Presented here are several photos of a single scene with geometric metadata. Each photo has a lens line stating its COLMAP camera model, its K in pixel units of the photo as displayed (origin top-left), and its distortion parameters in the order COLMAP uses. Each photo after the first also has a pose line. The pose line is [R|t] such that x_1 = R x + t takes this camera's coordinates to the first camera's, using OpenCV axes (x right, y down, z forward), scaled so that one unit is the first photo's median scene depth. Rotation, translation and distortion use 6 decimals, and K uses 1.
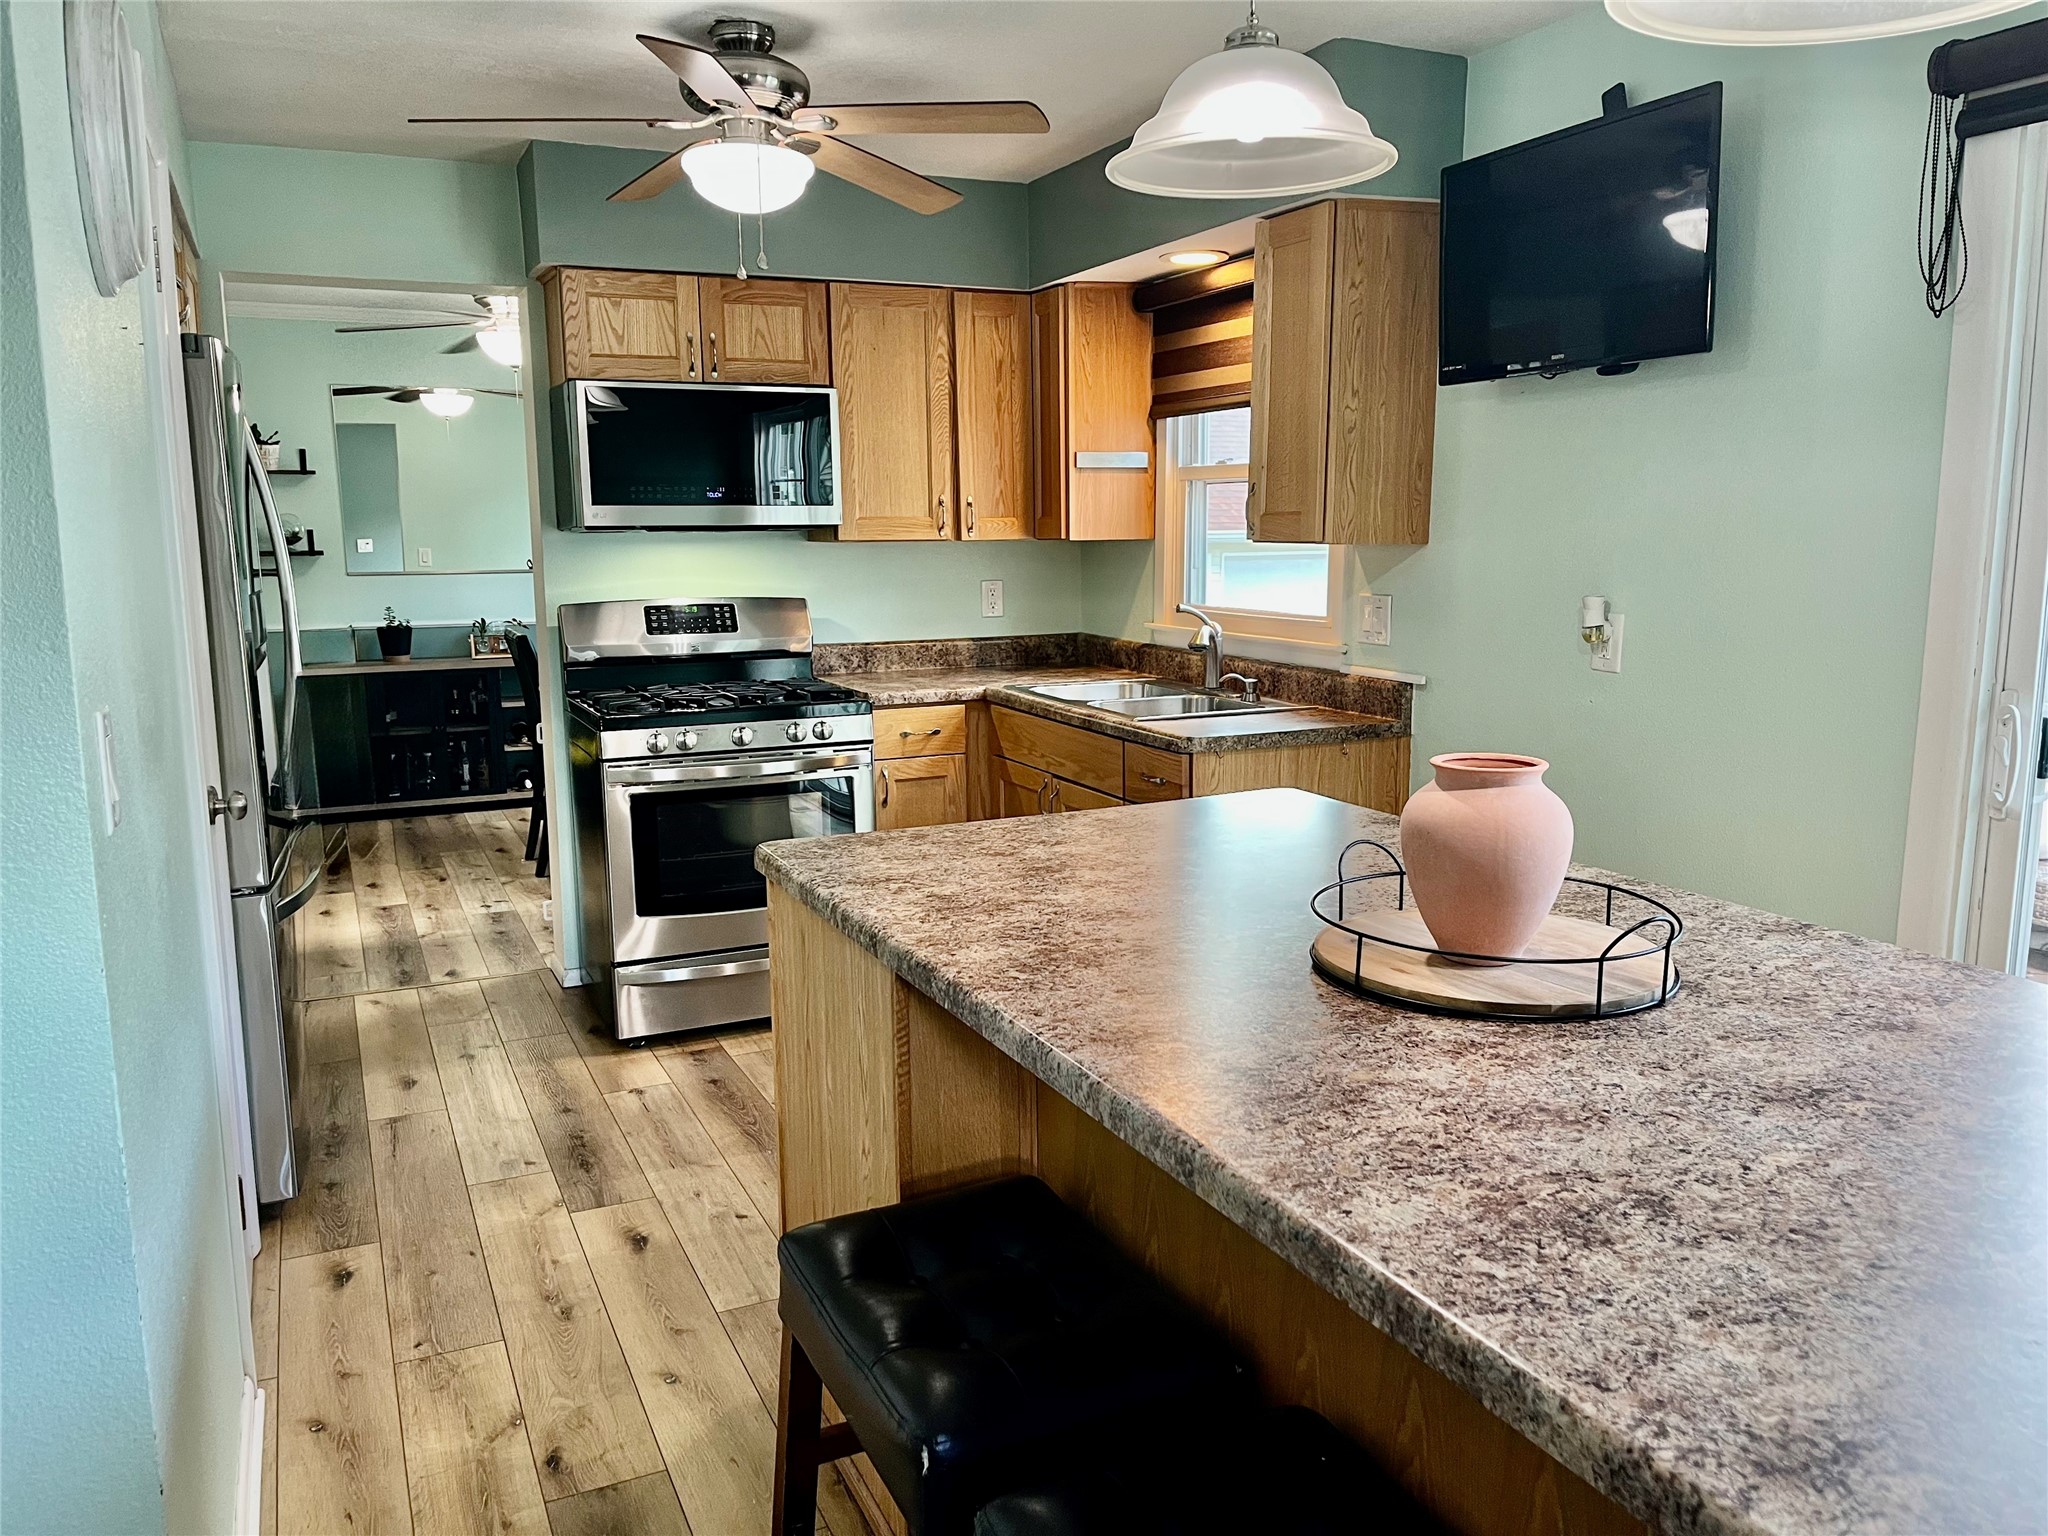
lens RADIAL K [[1554.9, 0, 1029.5], [0, 1554.9, 765.8], [0, 0, 1]] dist [0.048361, -0.010545]
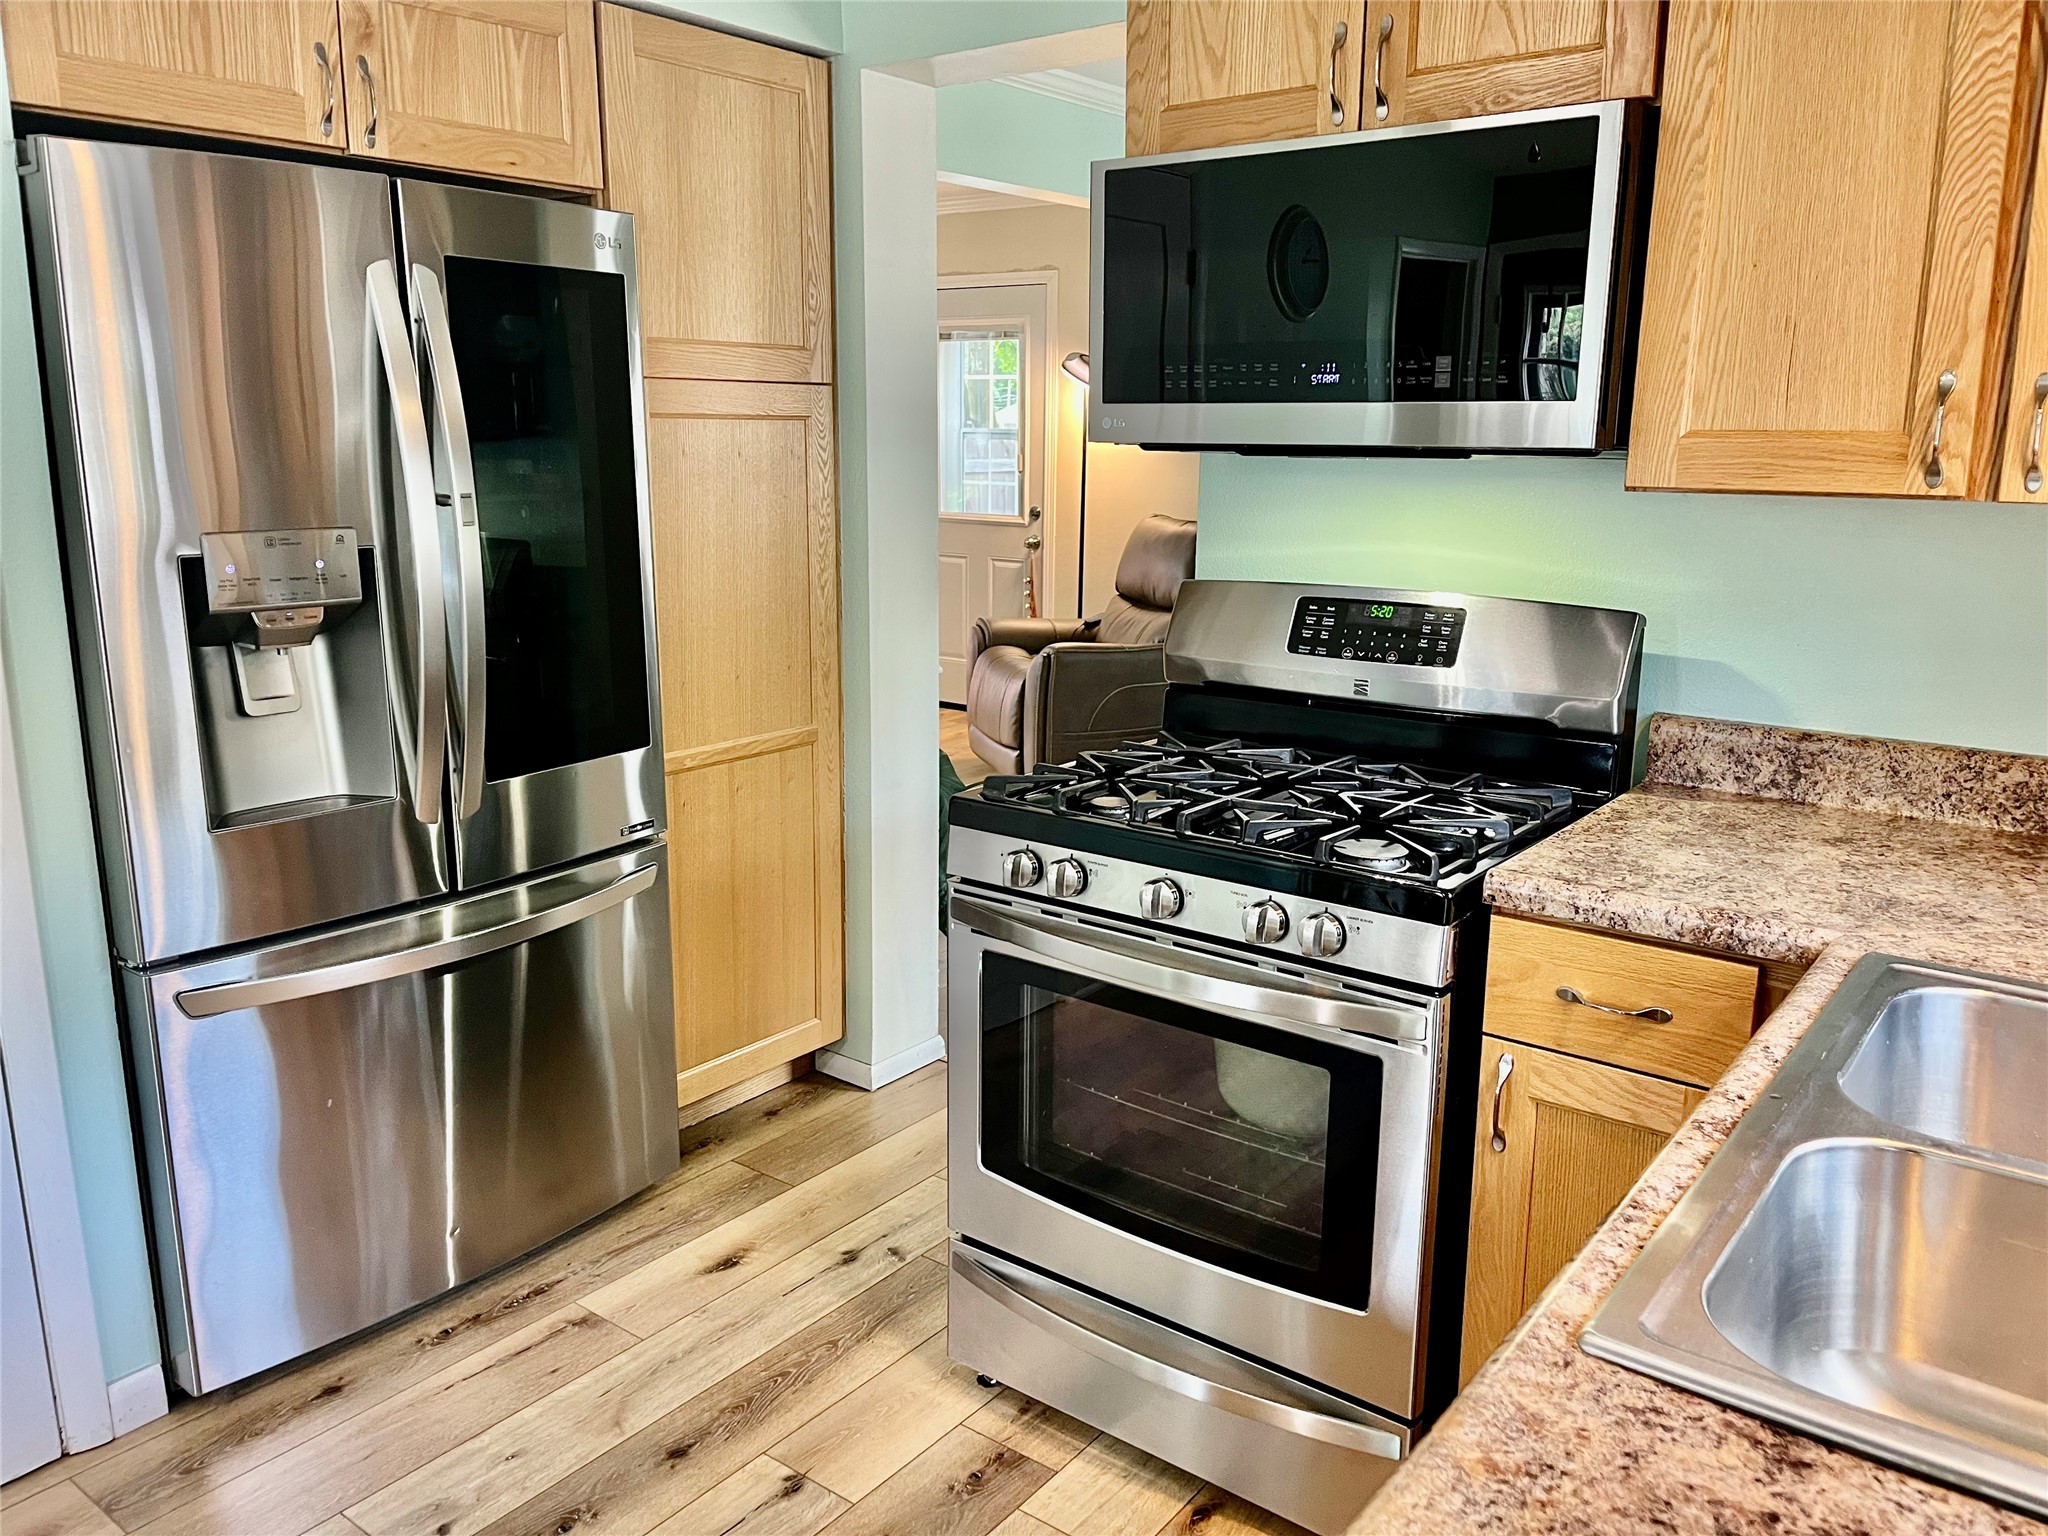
lens RADIAL K [[1554.9, 0, 1030.8], [0, 1554.9, 778.7], [0, 0, 1]] dist [0.048361, -0.010545]
pose [[0.472517, 0.210988, -0.855694, 0.182100], [-0.147407, 0.976164, 0.159294, -0.116348], [0.868907, 0.050866, 0.492355, 0.684563]]
